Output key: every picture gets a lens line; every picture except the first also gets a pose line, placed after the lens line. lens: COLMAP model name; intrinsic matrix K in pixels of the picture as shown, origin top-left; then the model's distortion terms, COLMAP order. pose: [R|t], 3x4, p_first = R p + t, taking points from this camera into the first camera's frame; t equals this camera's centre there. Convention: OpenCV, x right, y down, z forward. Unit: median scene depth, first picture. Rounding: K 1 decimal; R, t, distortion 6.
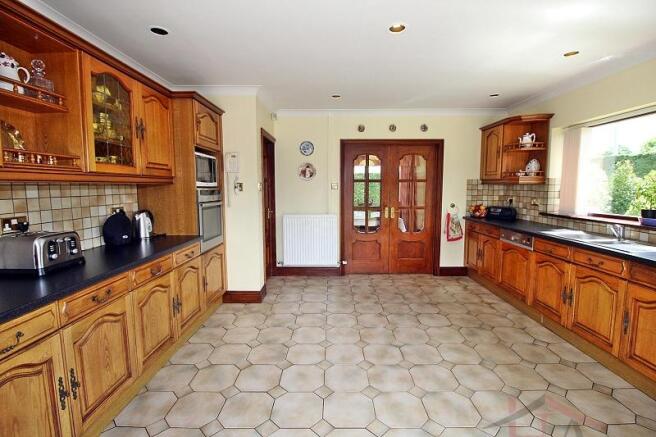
lens RADIAL K [[305.3, 0, 331.4], [0, 305.3, 216.4], [0, 0, 1]] dist [-0.003357, -0.008794]
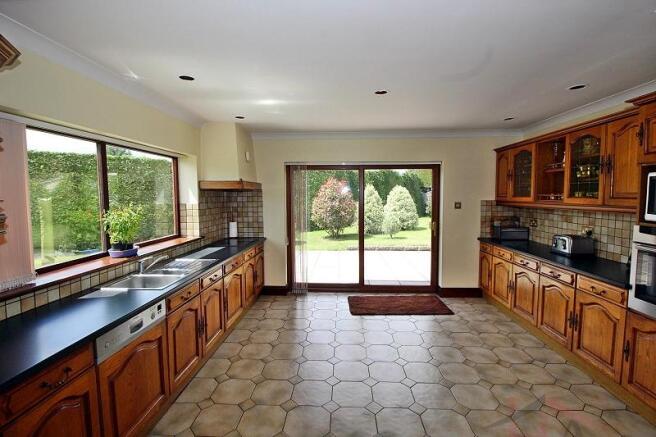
lens RADIAL K [[305.3, 0, 329.6], [0, 305.3, 215.3], [0, 0, 1]] dist [-0.003357, -0.008794]
pose [[-0.998905, 0.004427, 0.046567, 0.321242], [0.012057, 0.986241, 0.164872, -0.276565], [-0.045196, 0.165253, -0.985215, 2.009308]]
